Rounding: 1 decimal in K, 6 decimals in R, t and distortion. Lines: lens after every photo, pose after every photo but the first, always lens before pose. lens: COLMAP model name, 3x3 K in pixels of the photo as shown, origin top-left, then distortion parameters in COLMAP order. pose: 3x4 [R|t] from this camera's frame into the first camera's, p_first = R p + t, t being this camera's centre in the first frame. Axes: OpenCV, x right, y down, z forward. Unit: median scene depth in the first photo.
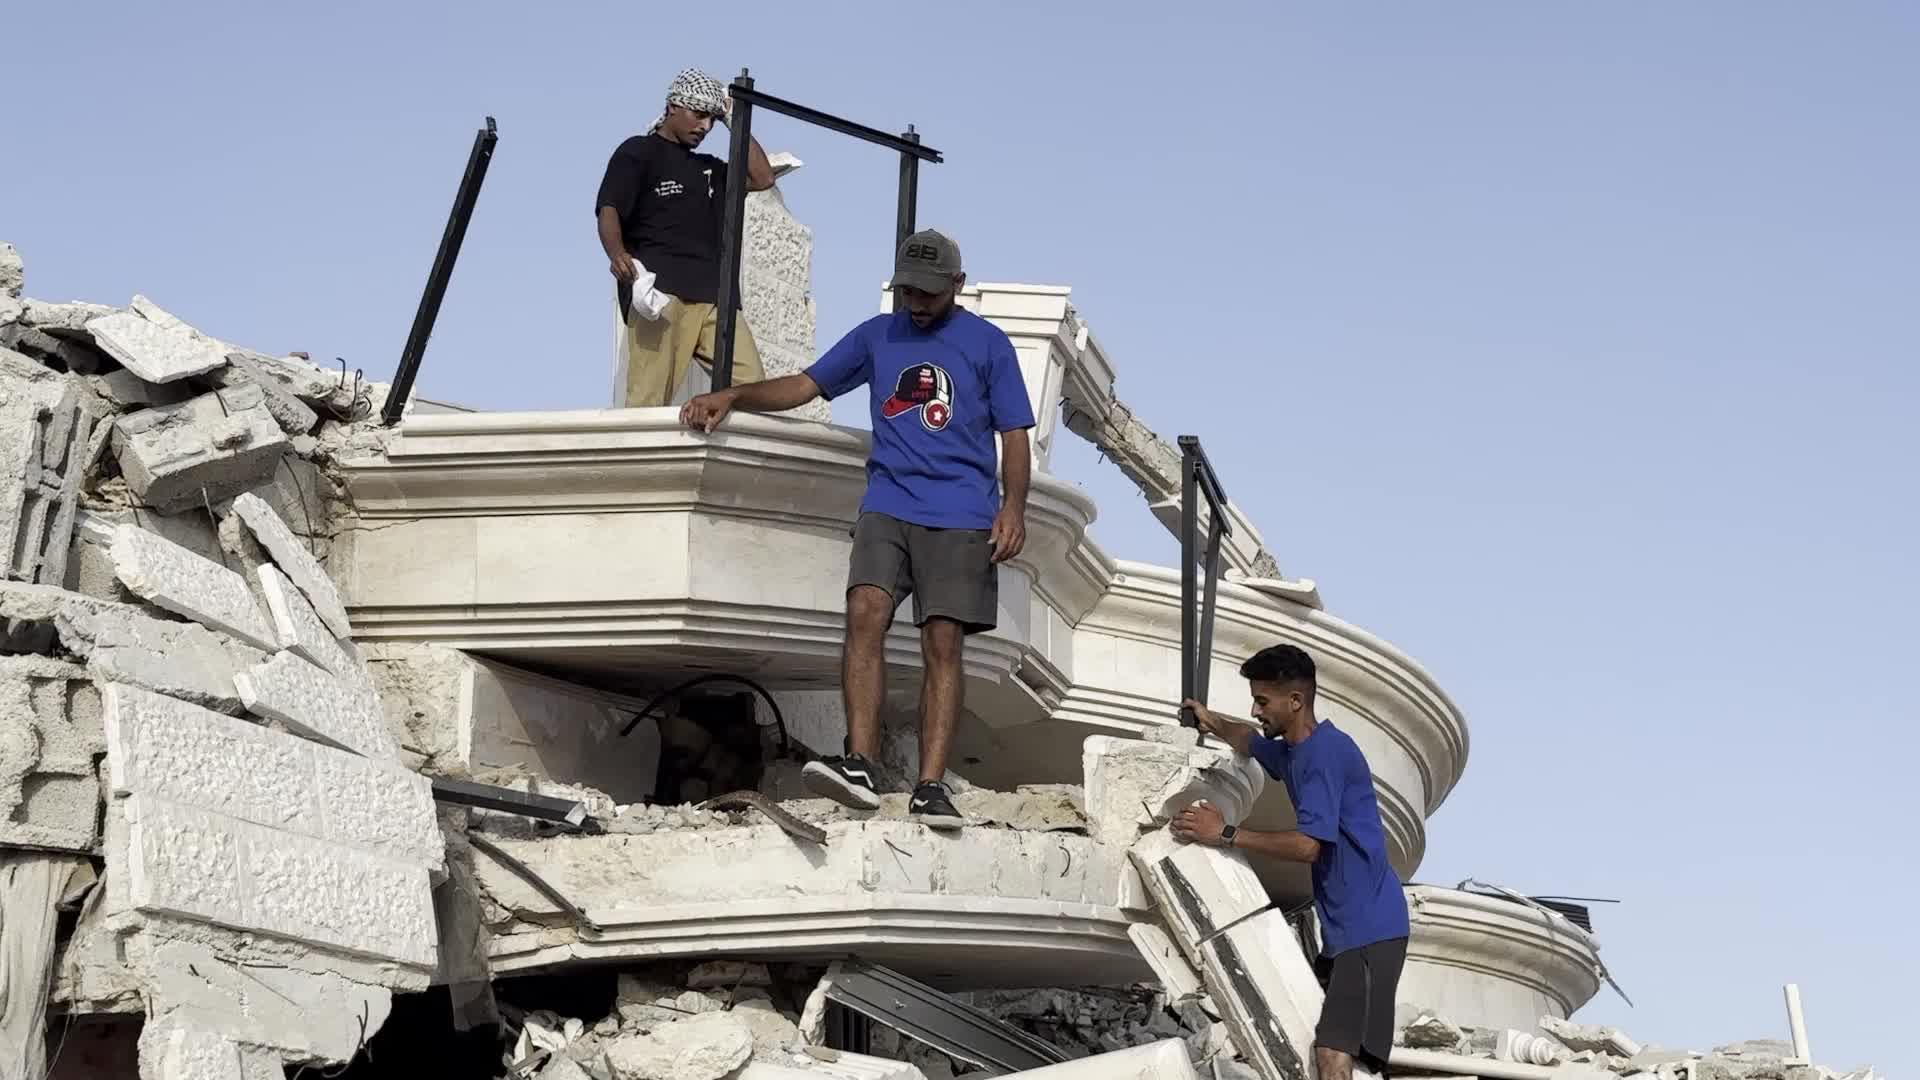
lens RADIAL K [[3173.7, 0, 960.0], [0, 3173.7, 540.0], [0, 0, 1]] dist [0.049114, -0.090041]
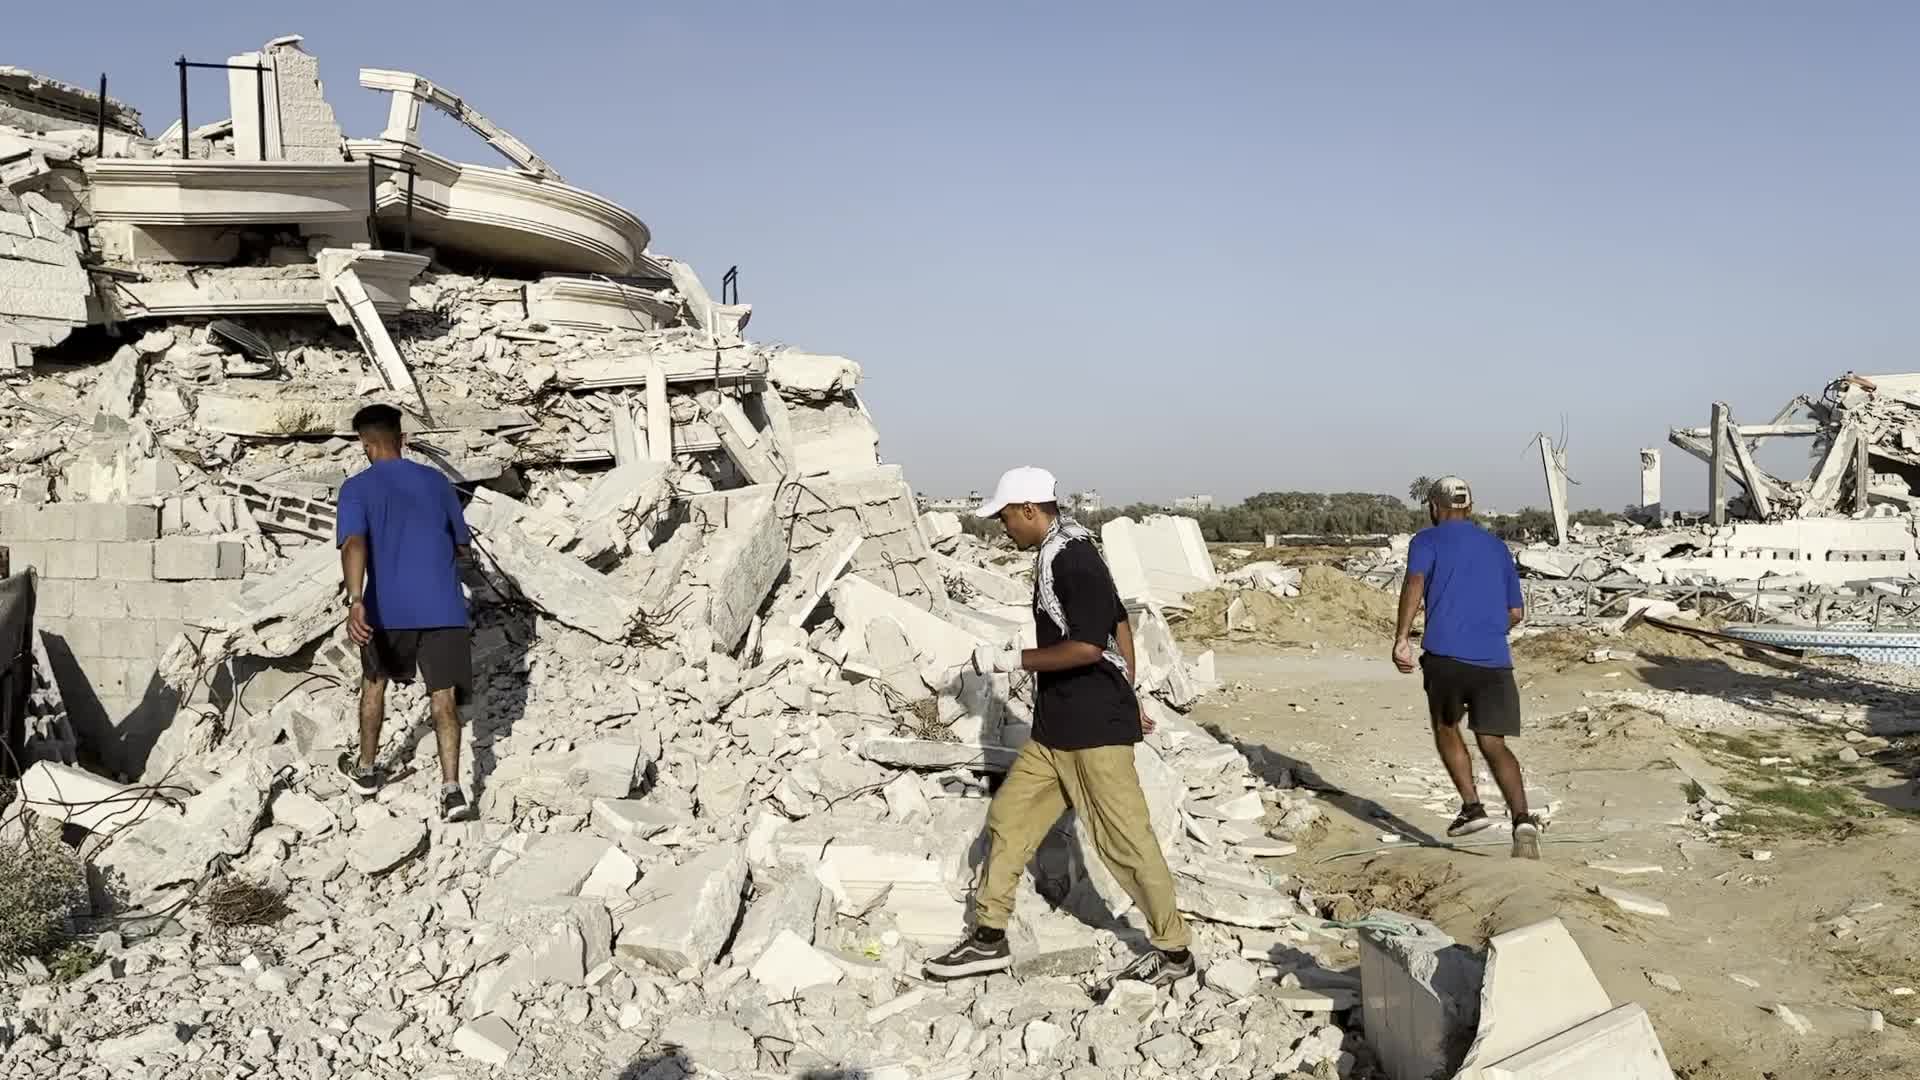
lens RADIAL K [[1636.2, 0, 959.7], [0, 1636.2, 529.6], [0, 0, 1]] dist [0.176705, -0.351394]
pose [[0.999891, 0.001712, 0.014640, 0.798160], [-0.005978, 0.954992, 0.296570, -0.213570], [-0.013473, -0.296626, 0.954899, -0.947690]]
